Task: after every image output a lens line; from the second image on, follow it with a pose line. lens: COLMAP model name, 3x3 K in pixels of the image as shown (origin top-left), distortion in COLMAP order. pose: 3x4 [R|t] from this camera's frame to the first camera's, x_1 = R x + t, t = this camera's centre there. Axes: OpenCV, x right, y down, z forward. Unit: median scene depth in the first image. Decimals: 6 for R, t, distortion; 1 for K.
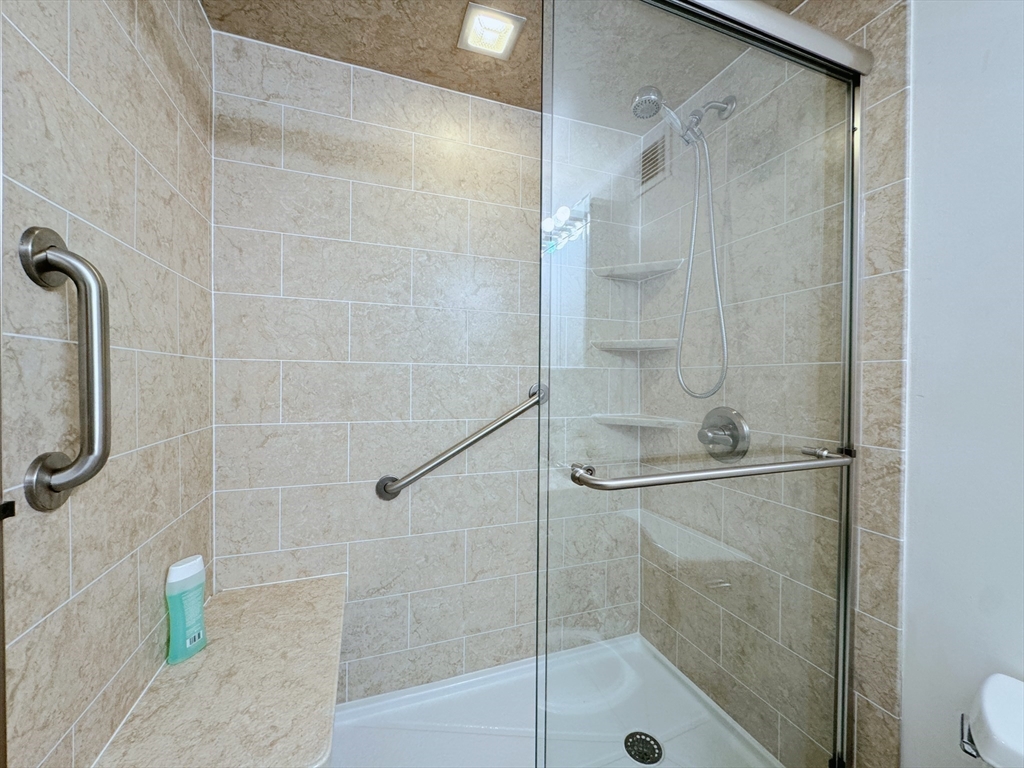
lens RADIAL K [[407.4, 0, 513.1], [0, 407.4, 383.1], [0, 0, 1]] dist [-0.003874, 0.000465]
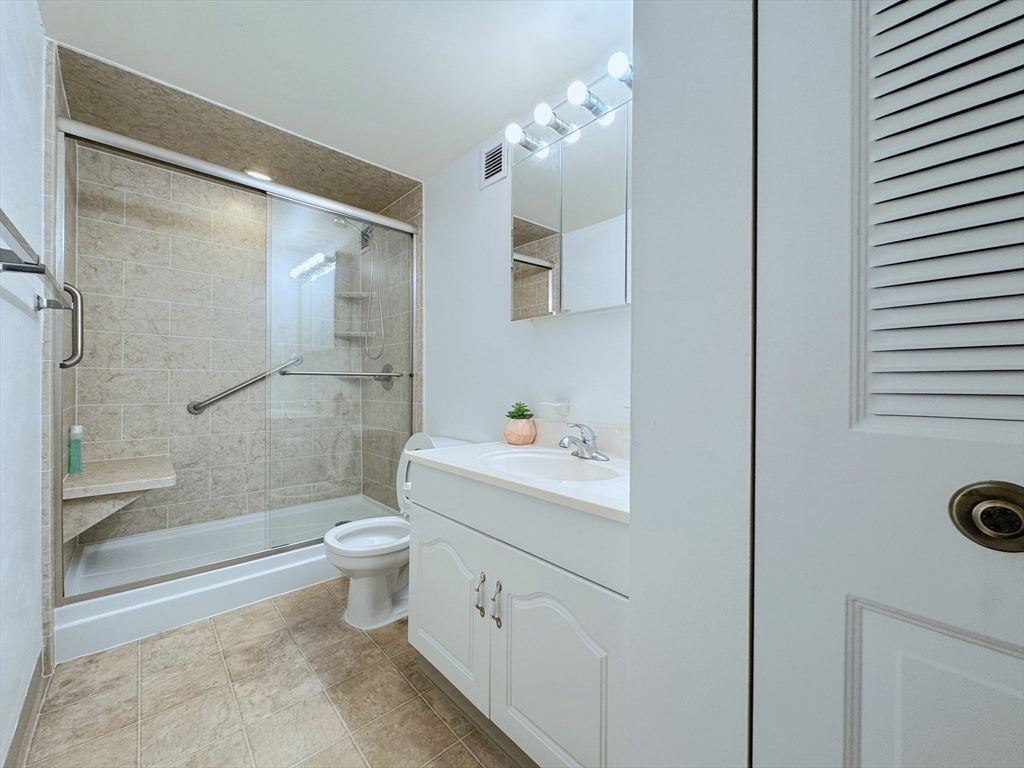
lens RADIAL K [[407.4, 0, 511.2], [0, 407.4, 384.4], [0, 0, 1]] dist [-0.003874, 0.000465]
pose [[0.924238, -0.003427, 0.381802, 0.301139], [0.006657, 0.999952, -0.007140, 0.183094], [-0.381760, 0.009141, 0.924216, -1.218619]]
